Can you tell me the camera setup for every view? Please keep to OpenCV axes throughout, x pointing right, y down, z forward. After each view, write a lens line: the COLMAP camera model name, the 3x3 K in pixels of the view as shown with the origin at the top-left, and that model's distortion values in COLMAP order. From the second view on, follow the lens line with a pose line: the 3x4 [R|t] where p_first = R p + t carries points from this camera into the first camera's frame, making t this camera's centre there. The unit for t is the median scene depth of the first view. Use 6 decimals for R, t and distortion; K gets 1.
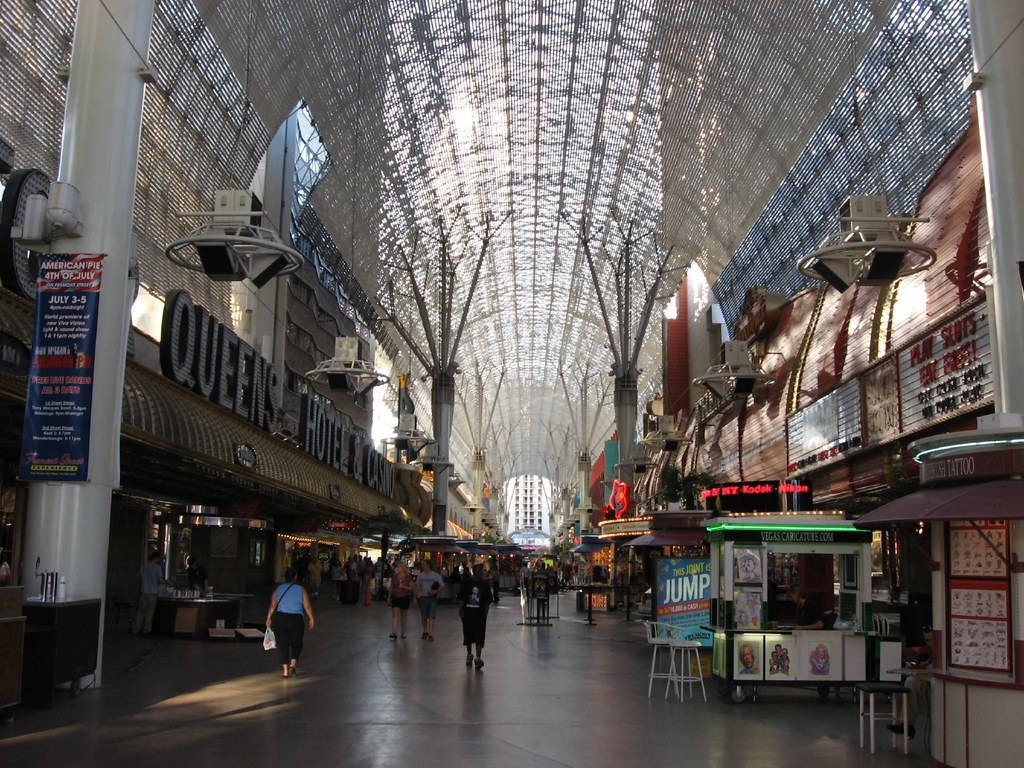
lens RADIAL K [[805.4, 0, 512.0], [0, 805.4, 384.0], [0, 0, 1]] dist [0.199260, -0.000871]
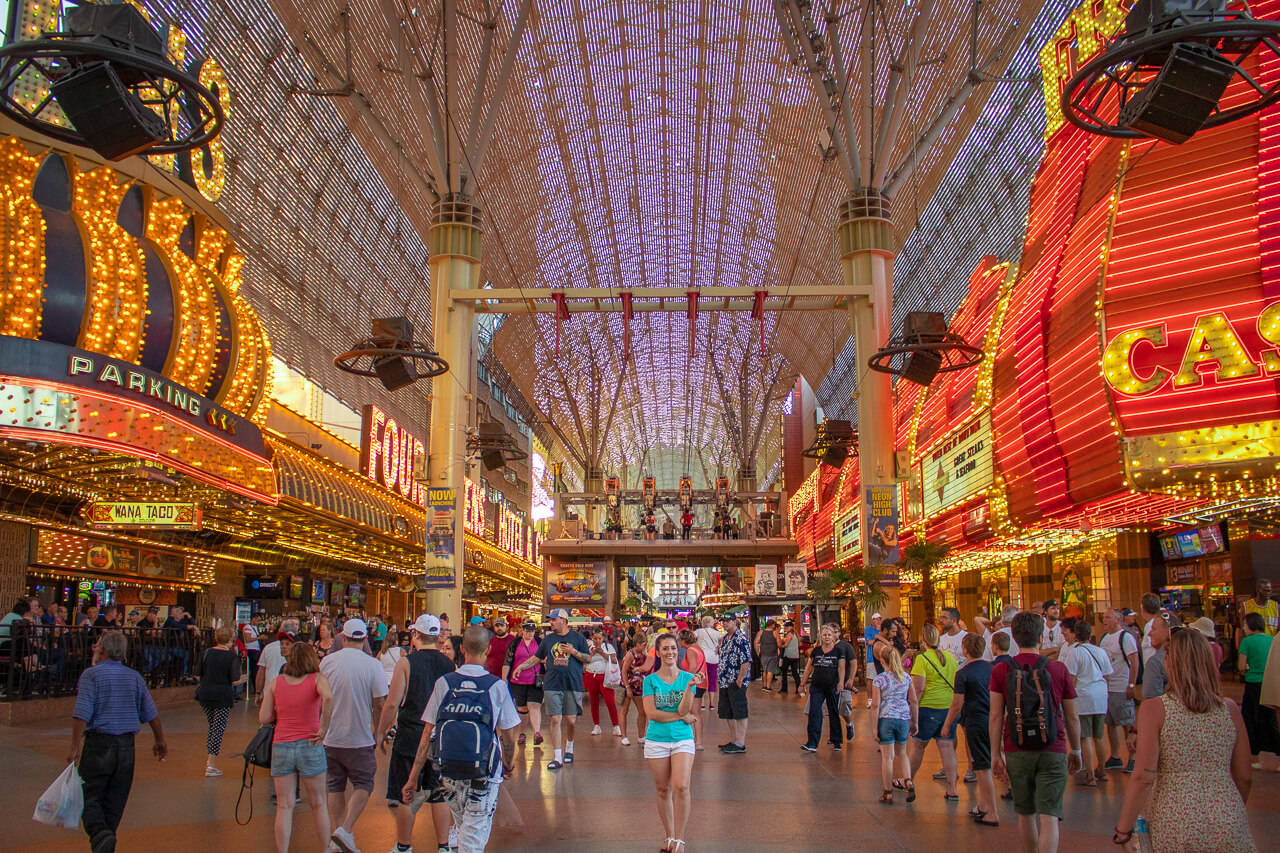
lens RADIAL K [[1168.0, 0, 640.0], [0, 1168.0, 426.5], [0, 0, 1]] dist [-0.003766, -0.003000]
pose [[0.998857, -0.047681, -0.003222, -0.013626], [0.047782, 0.997609, 0.049930, -0.139028], [0.000834, -0.050027, 0.998748, -0.624548]]
